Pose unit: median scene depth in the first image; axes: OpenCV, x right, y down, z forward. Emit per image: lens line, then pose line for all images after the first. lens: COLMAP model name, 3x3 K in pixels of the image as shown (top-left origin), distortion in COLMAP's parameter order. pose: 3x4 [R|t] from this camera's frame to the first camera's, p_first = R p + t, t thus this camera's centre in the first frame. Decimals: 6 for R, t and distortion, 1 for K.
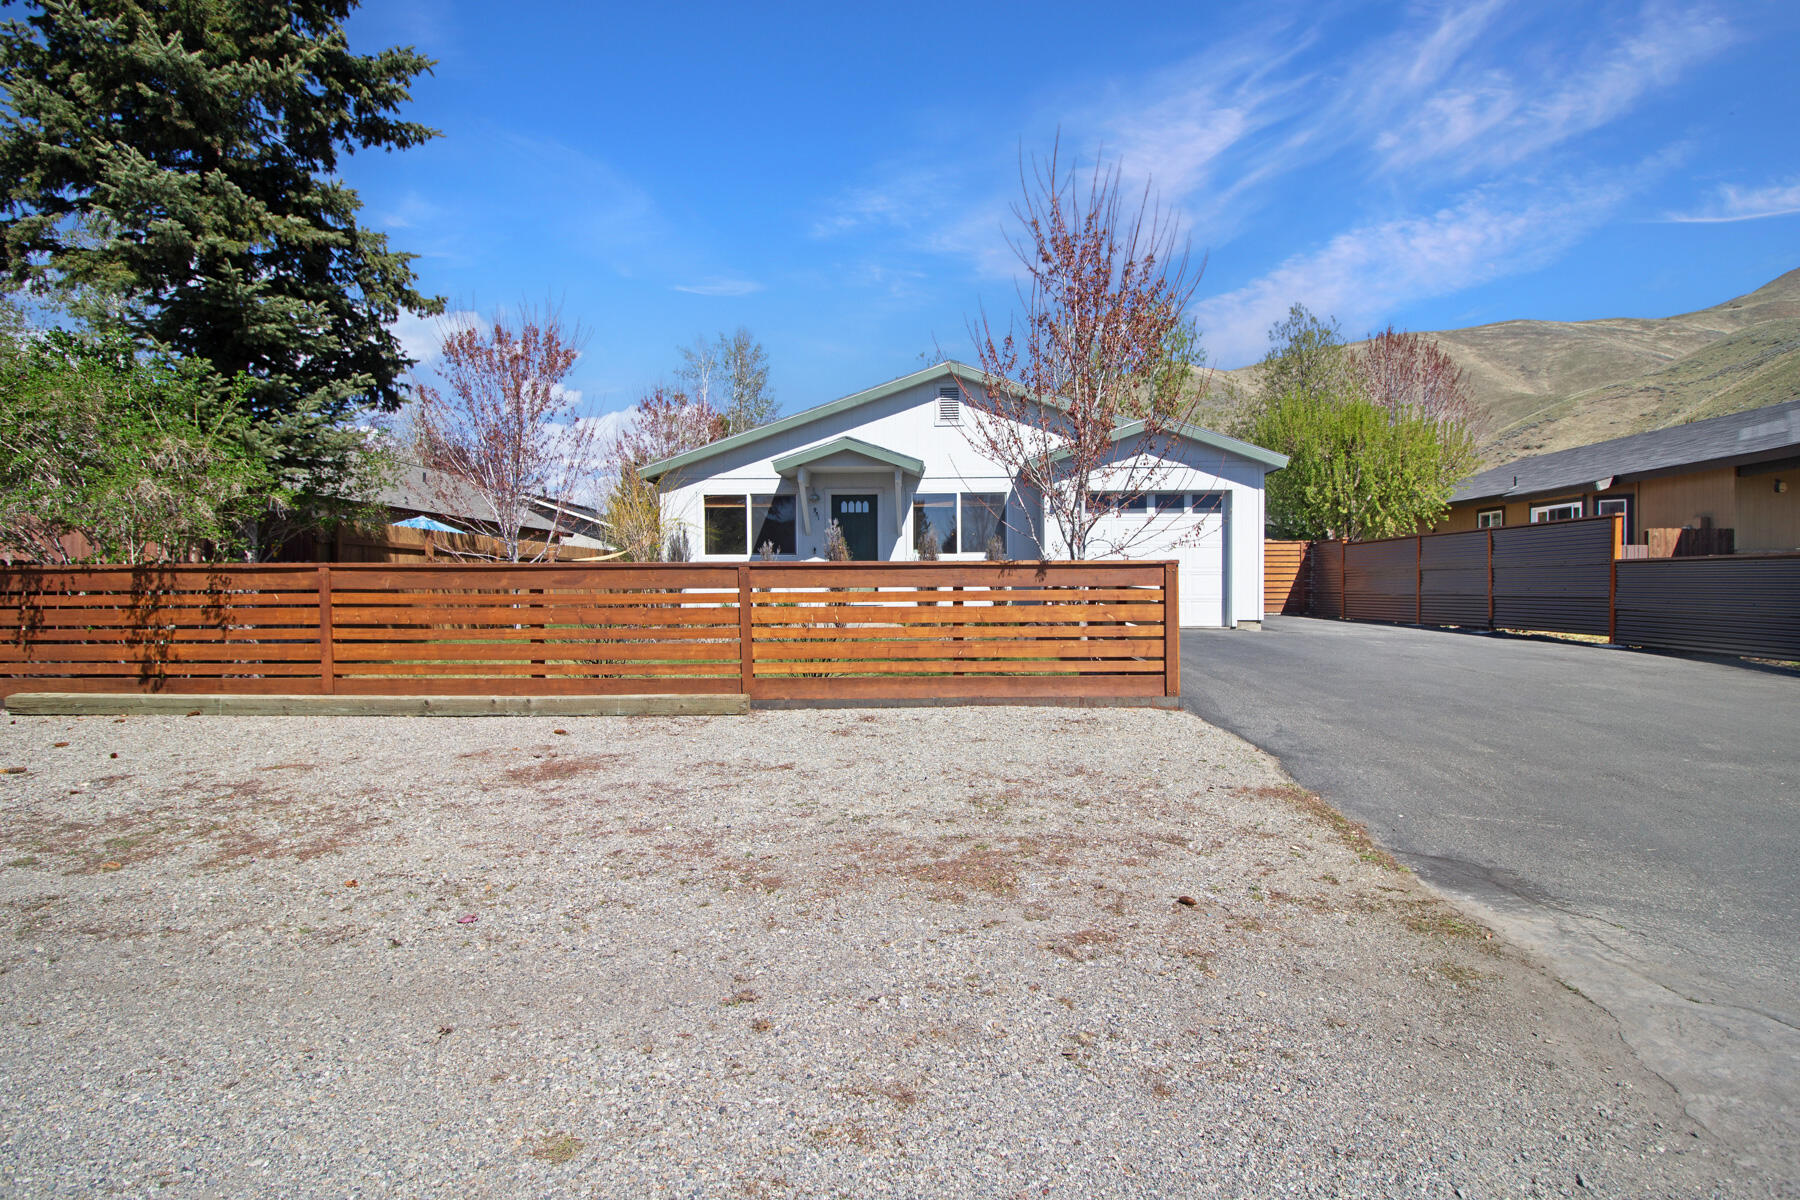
lens RADIAL K [[866.5, 0, 925.1], [0, 866.5, 618.8], [0, 0, 1]] dist [-0.009414, -0.000316]
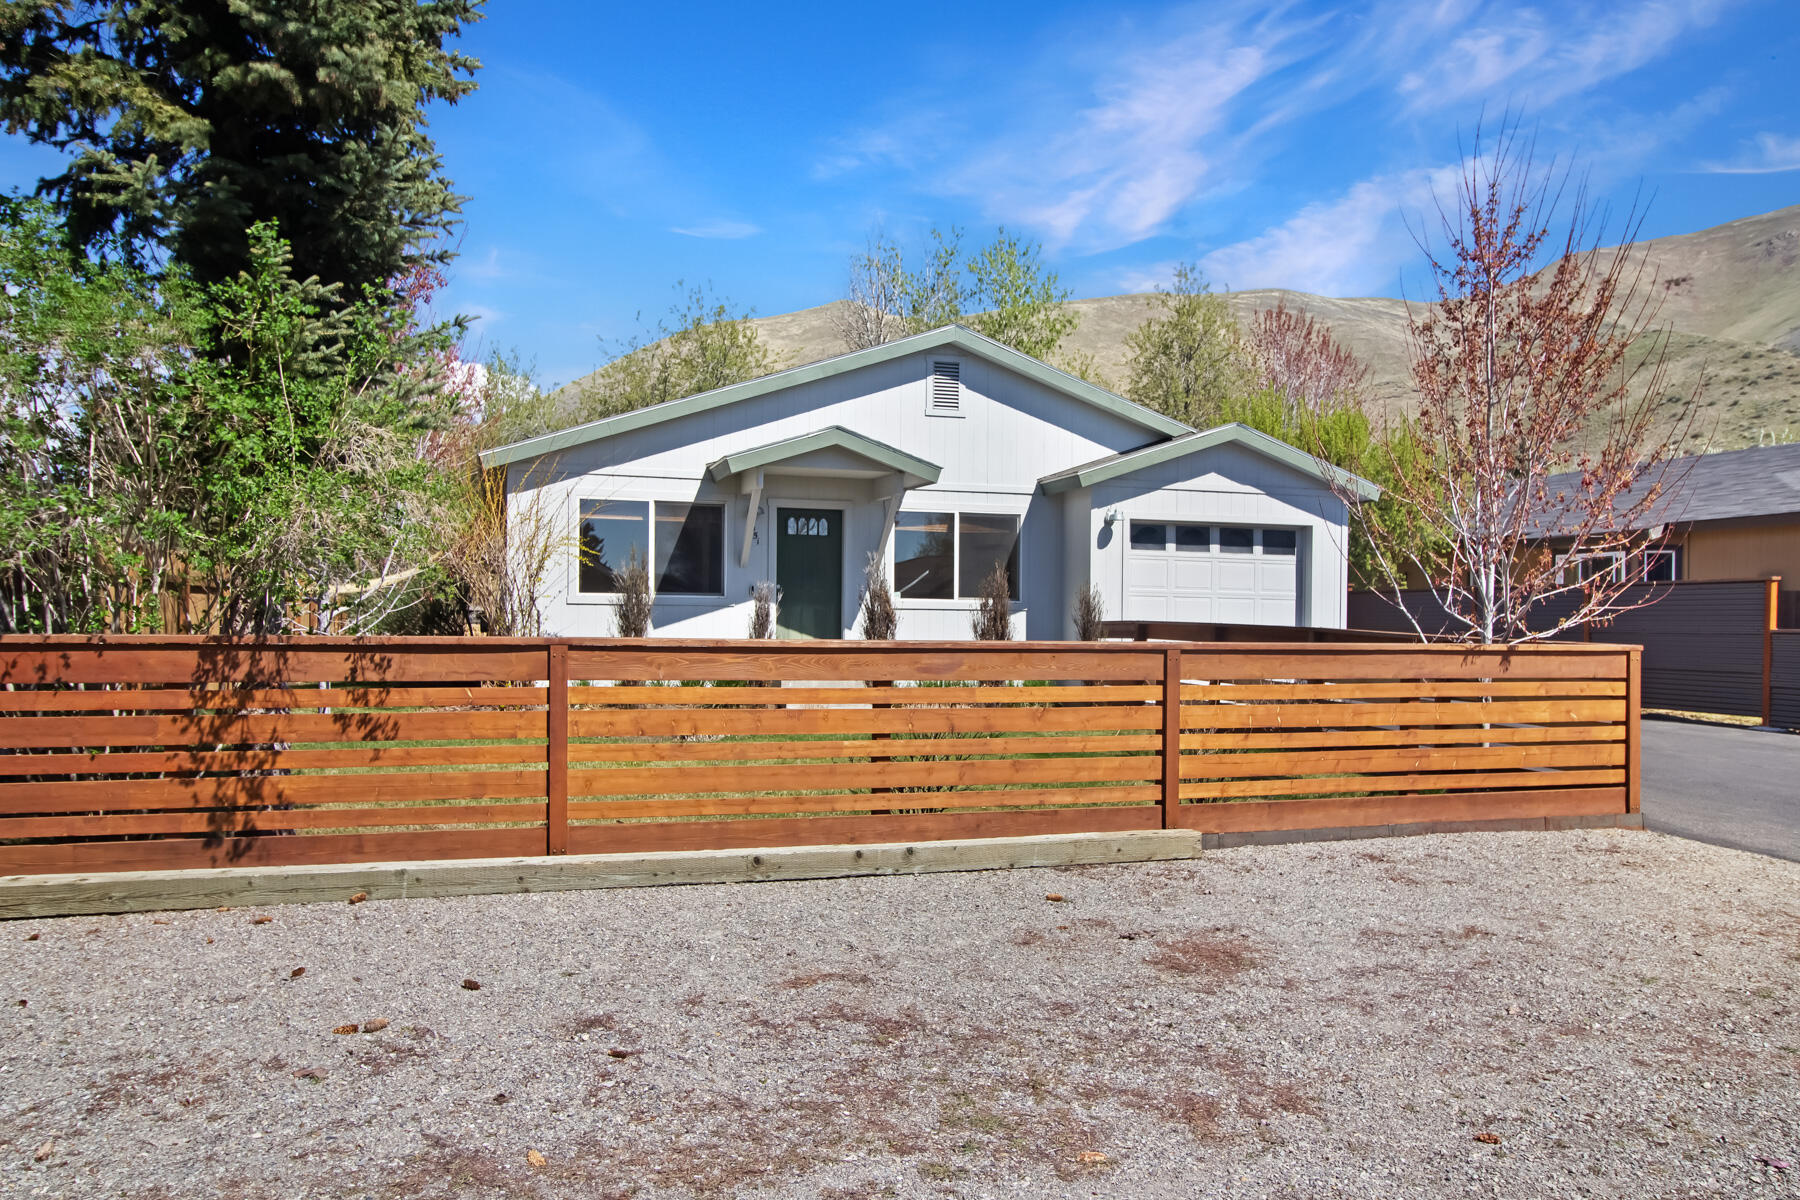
lens RADIAL K [[1299.0, 0, 900.0], [0, 1299.0, 600.0], [0, 0, 1]] dist [-0.000291, 0.000346]
pose [[0.948179, 0.020395, 0.317082, -0.342270], [-0.003871, 0.998605, -0.052656, -0.019652], [-0.317714, 0.048700, 0.946935, 0.022332]]
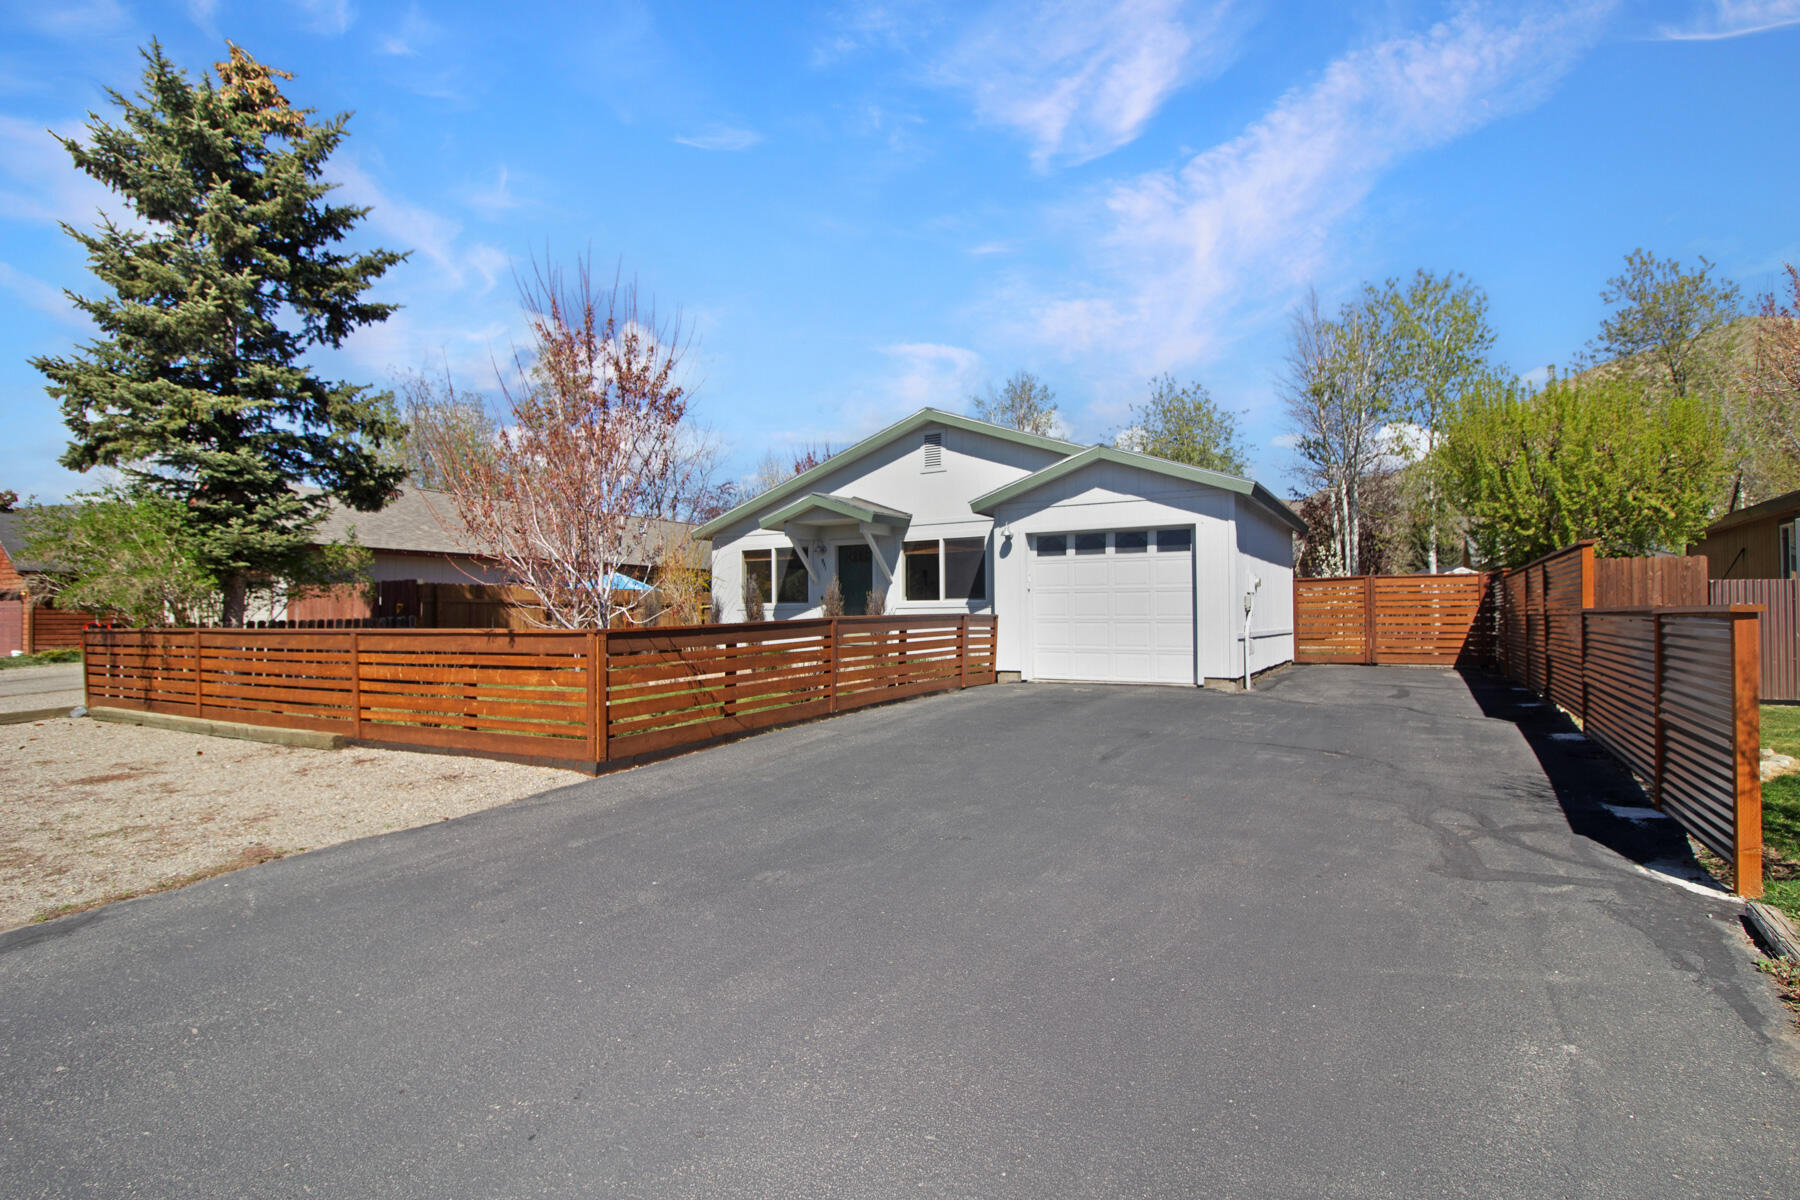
lens RADIAL K [[866.5, 0, 925.1], [0, 866.5, 618.8], [0, 0, 1]] dist [-0.009414, -0.000316]
pose [[0.882042, -0.000851, -0.471171, 0.495843], [-0.015187, 0.999427, -0.030235, -0.024637], [0.470927, 0.033825, 0.881524, 0.124058]]
